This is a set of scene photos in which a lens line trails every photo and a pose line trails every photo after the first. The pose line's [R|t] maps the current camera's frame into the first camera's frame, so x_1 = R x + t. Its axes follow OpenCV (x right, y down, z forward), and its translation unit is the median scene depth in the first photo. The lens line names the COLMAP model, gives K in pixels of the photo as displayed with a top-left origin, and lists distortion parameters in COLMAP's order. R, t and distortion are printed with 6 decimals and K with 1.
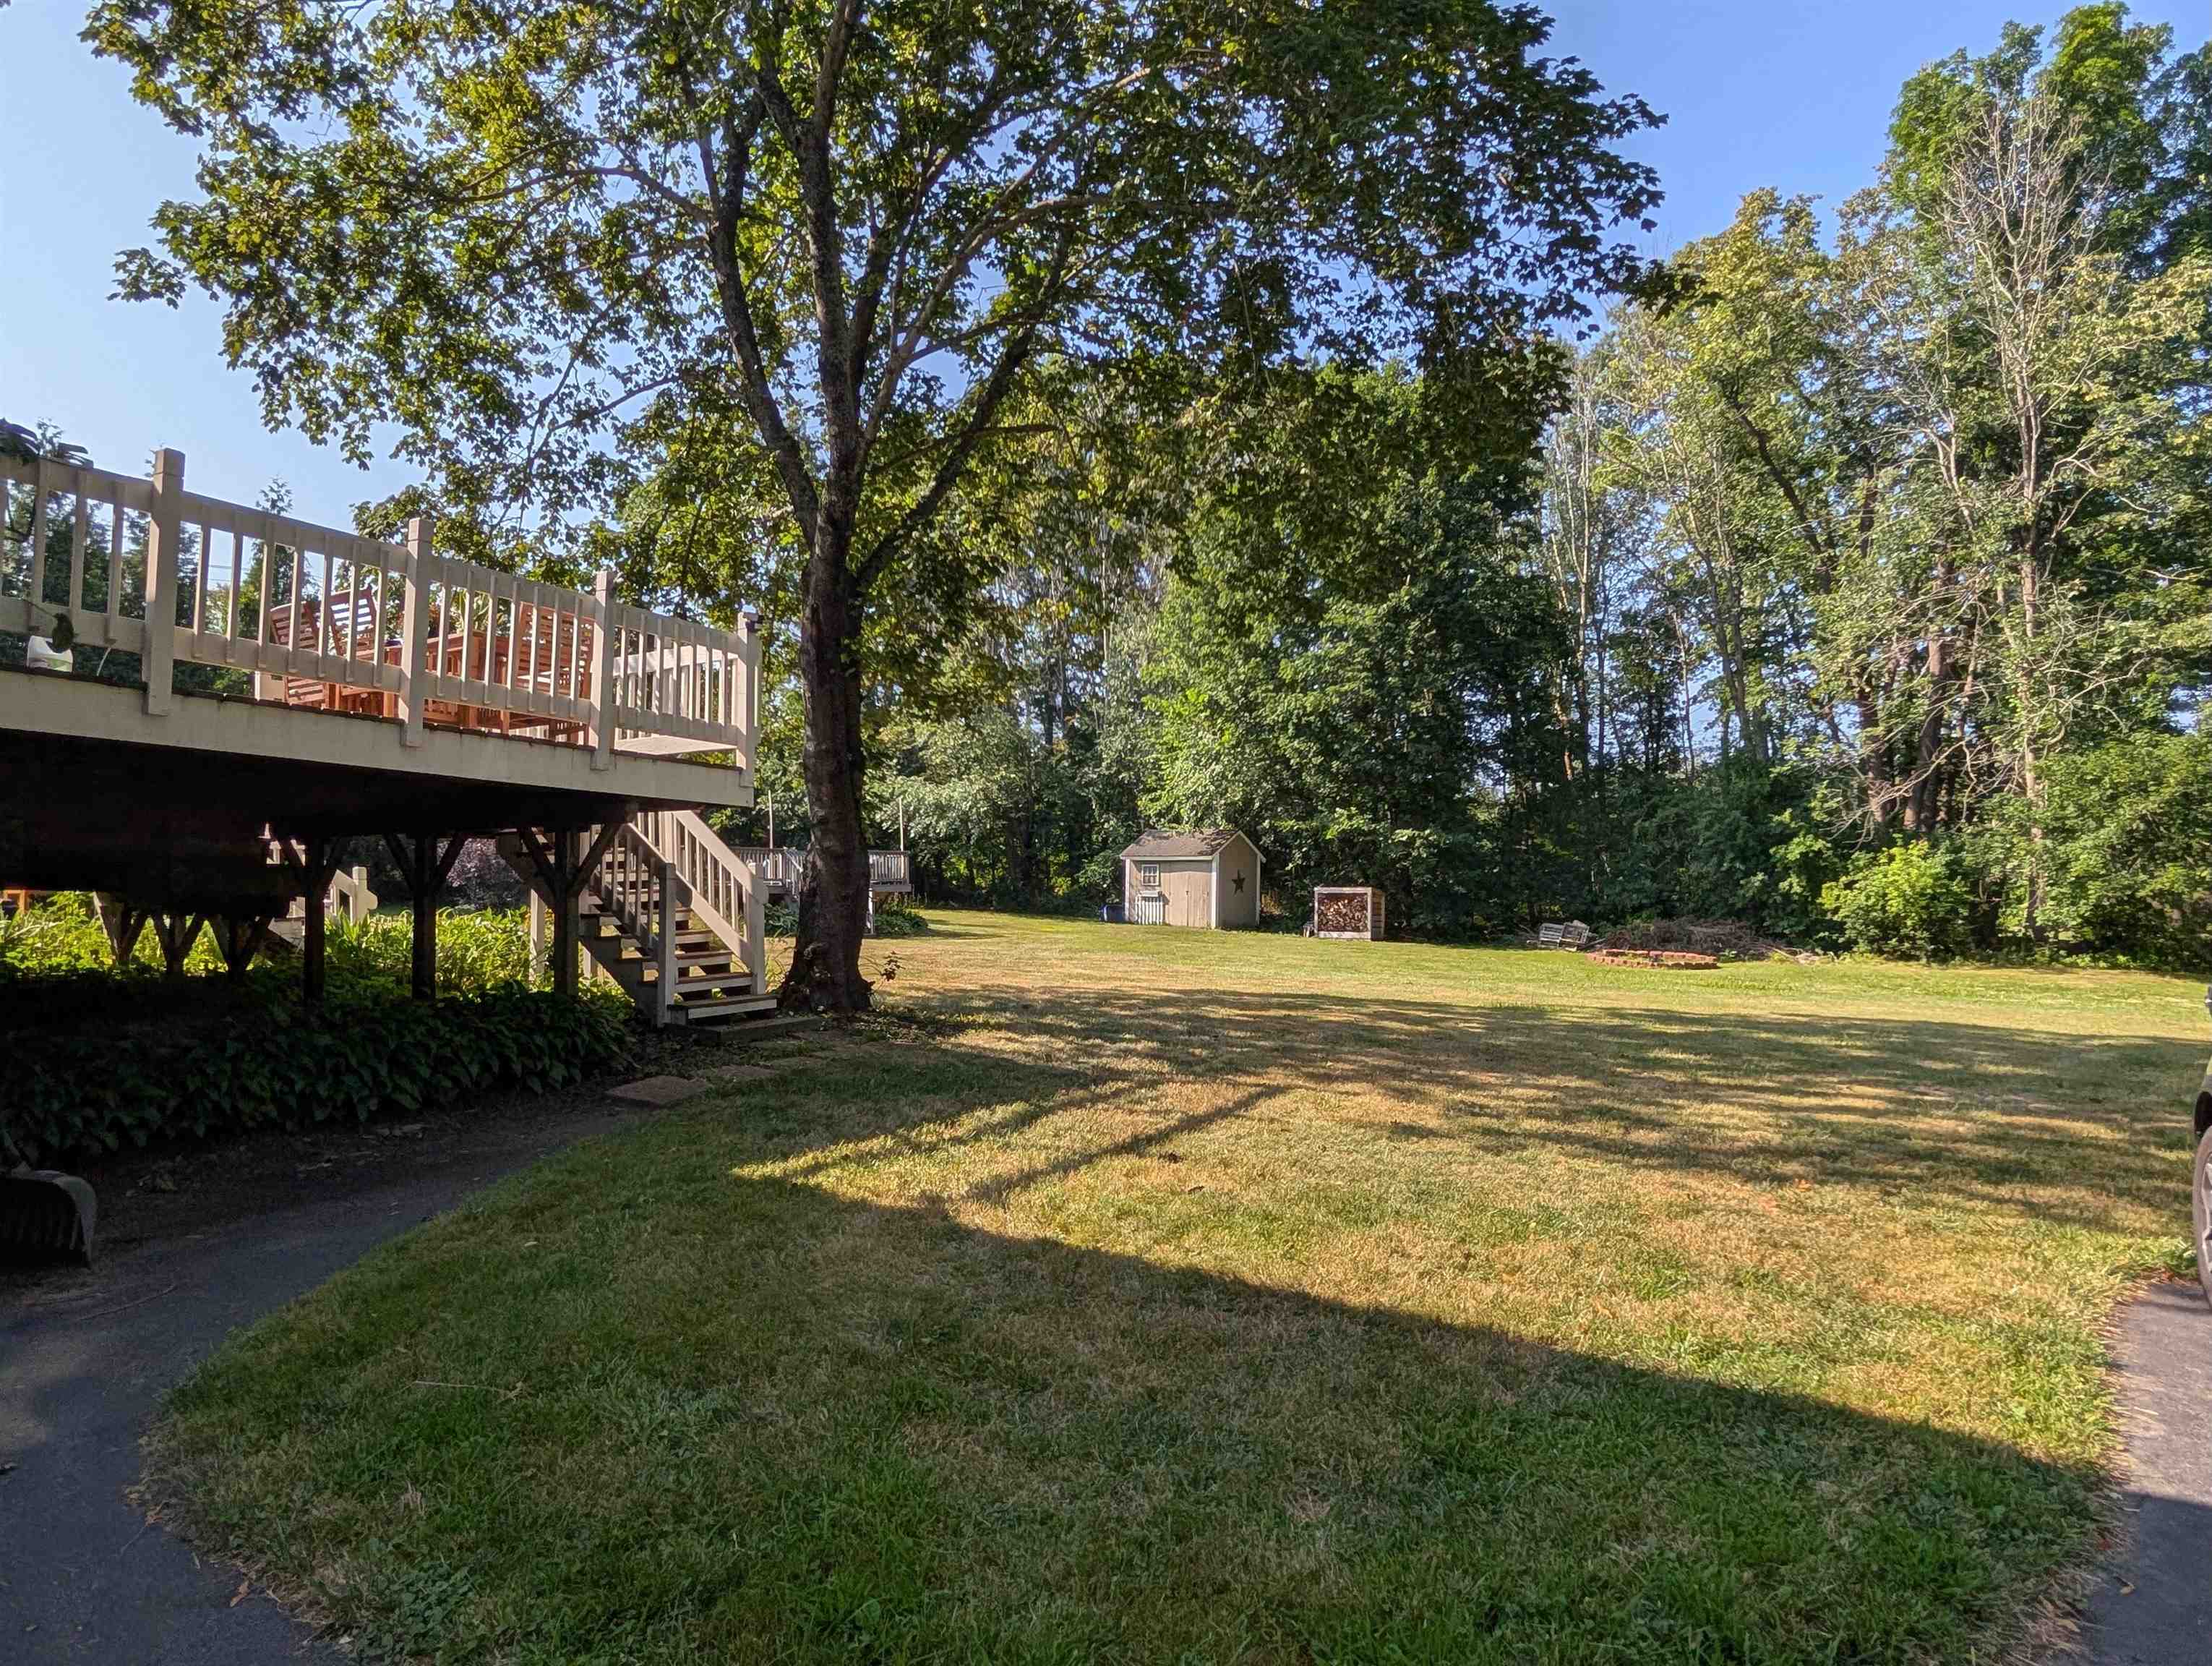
lens RADIAL K [[1281.9, 0, 1117.1], [0, 1281.9, 849.7], [0, 0, 1]] dist [0.003524, 0.000311]
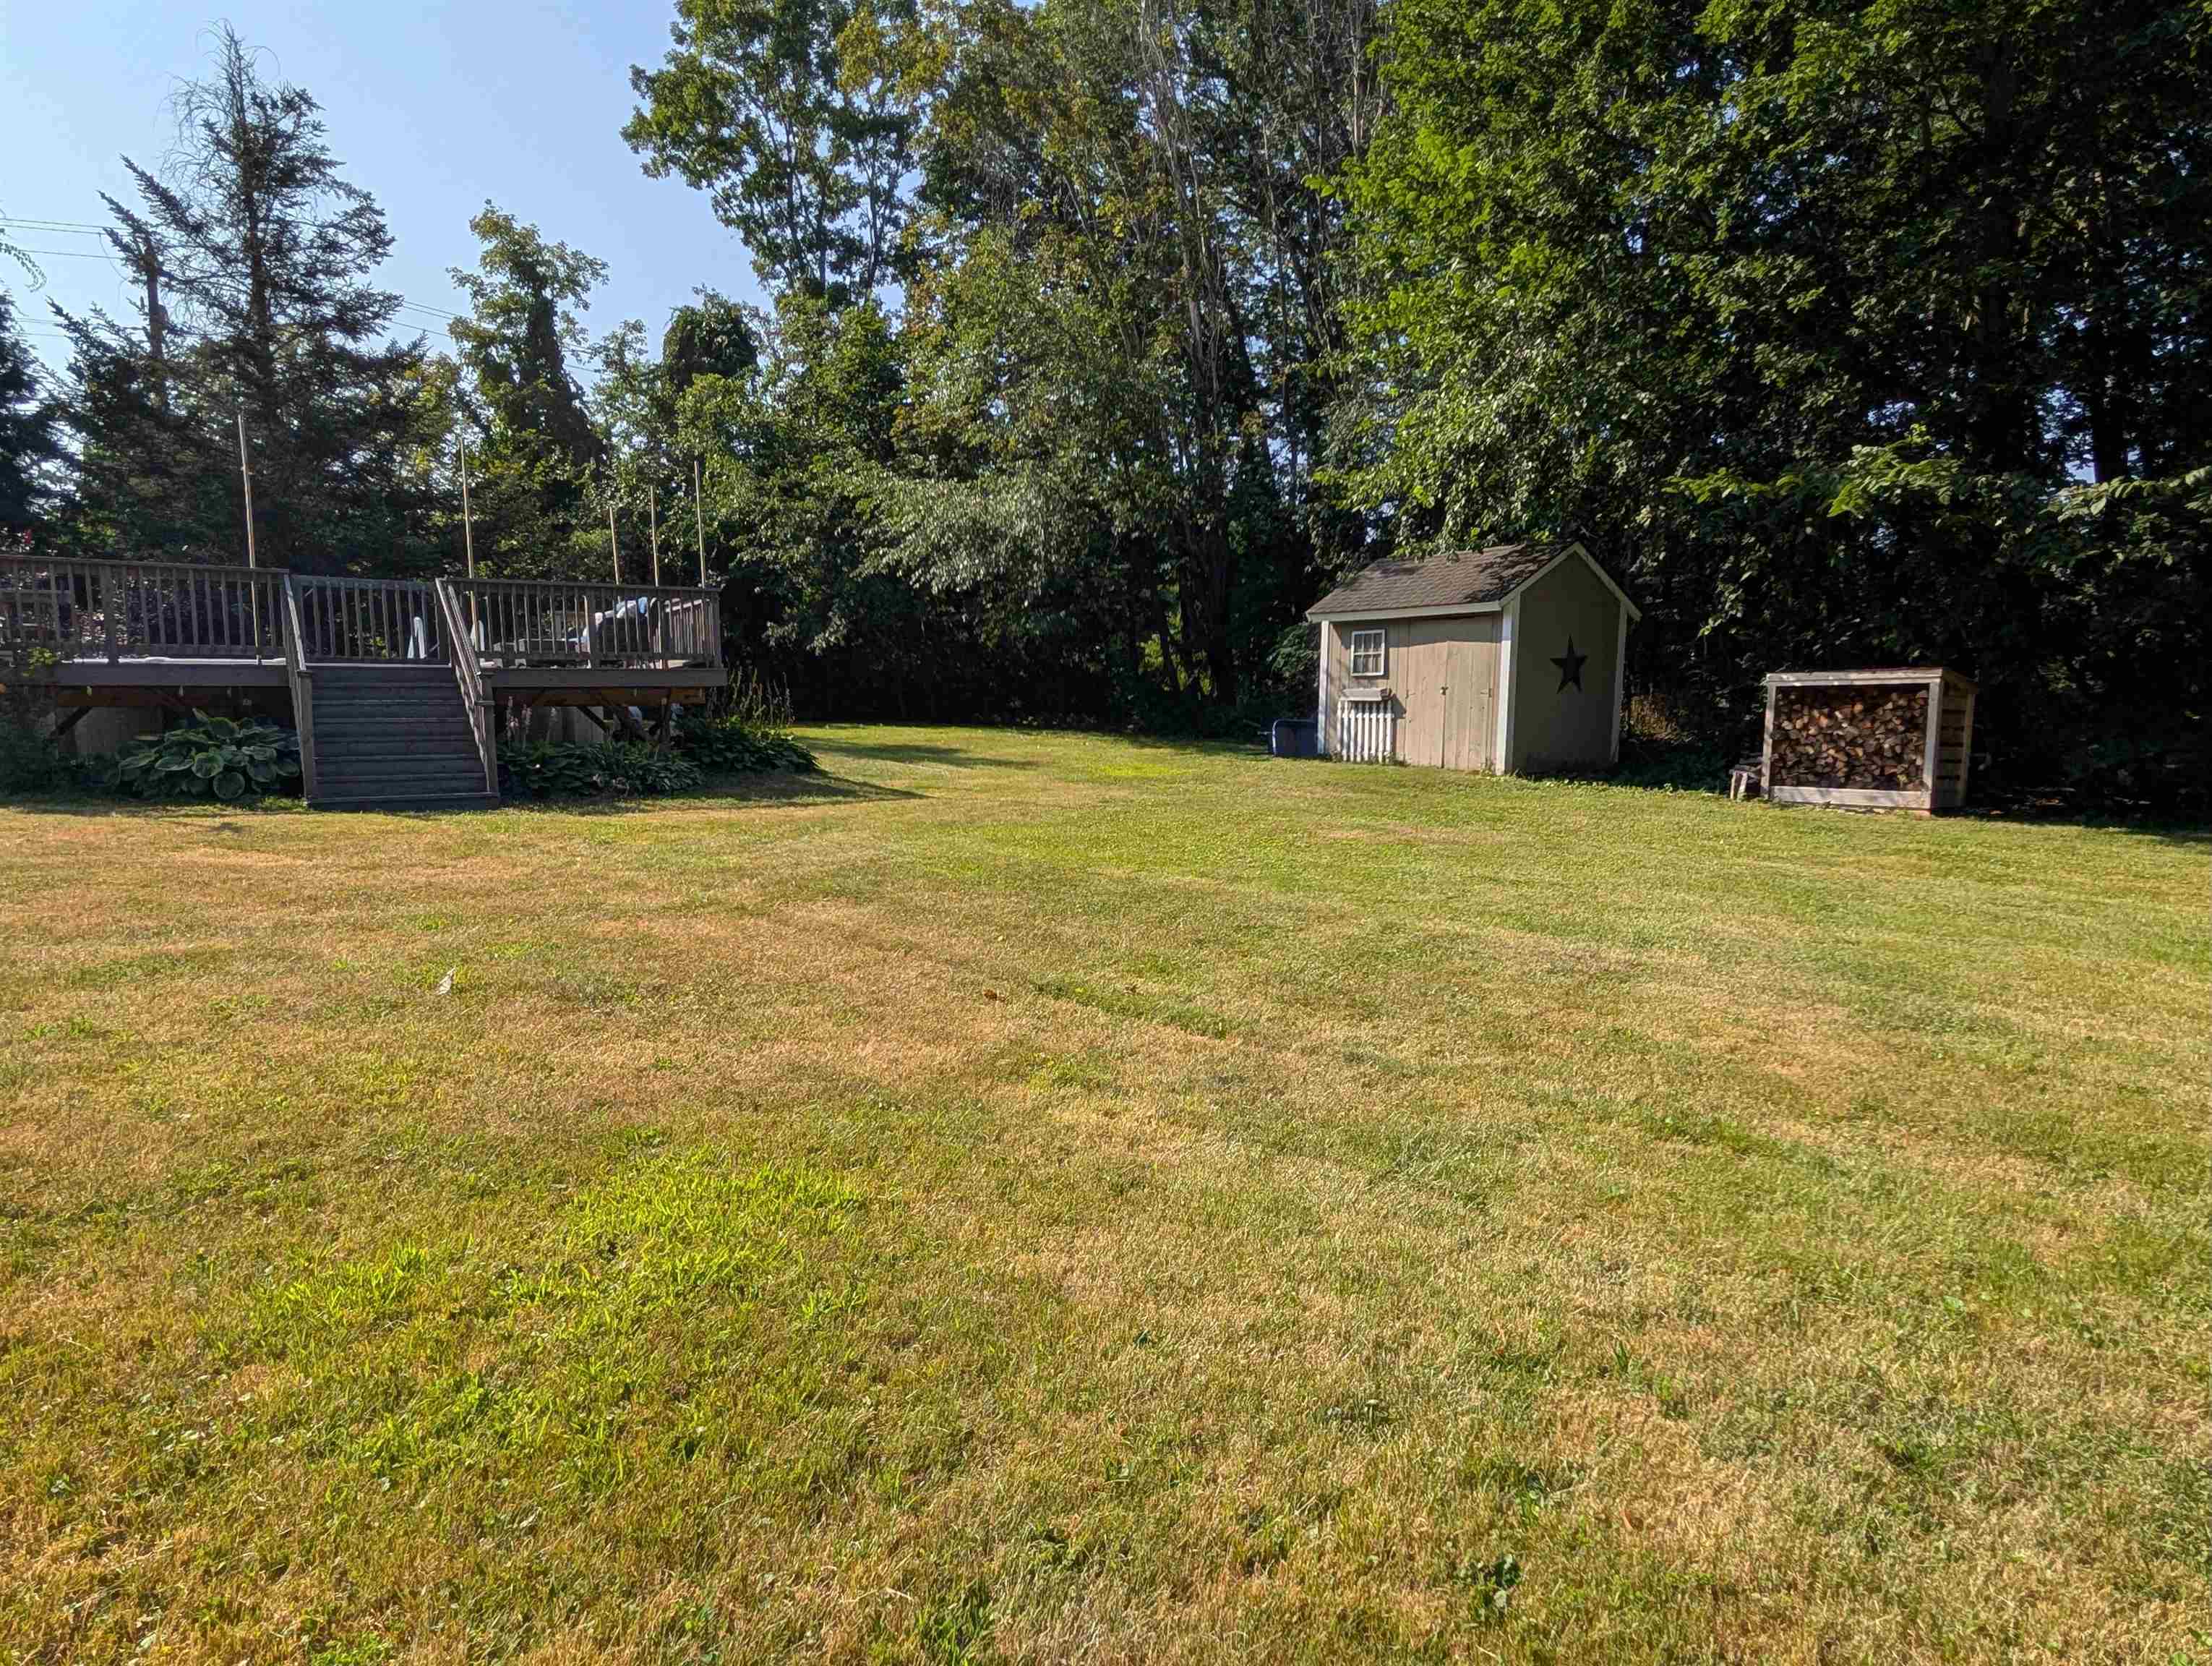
lens RADIAL K [[1277.7, 0, 1121.9], [0, 1277.7, 854.7], [0, 0, 1]] dist [0.002020, -0.001509]
pose [[0.961132, 0.027245, -0.274742, 0.071150], [0.013333, 0.989377, 0.144757, 0.024458], [0.275768, -0.142794, 0.950559, 0.550209]]
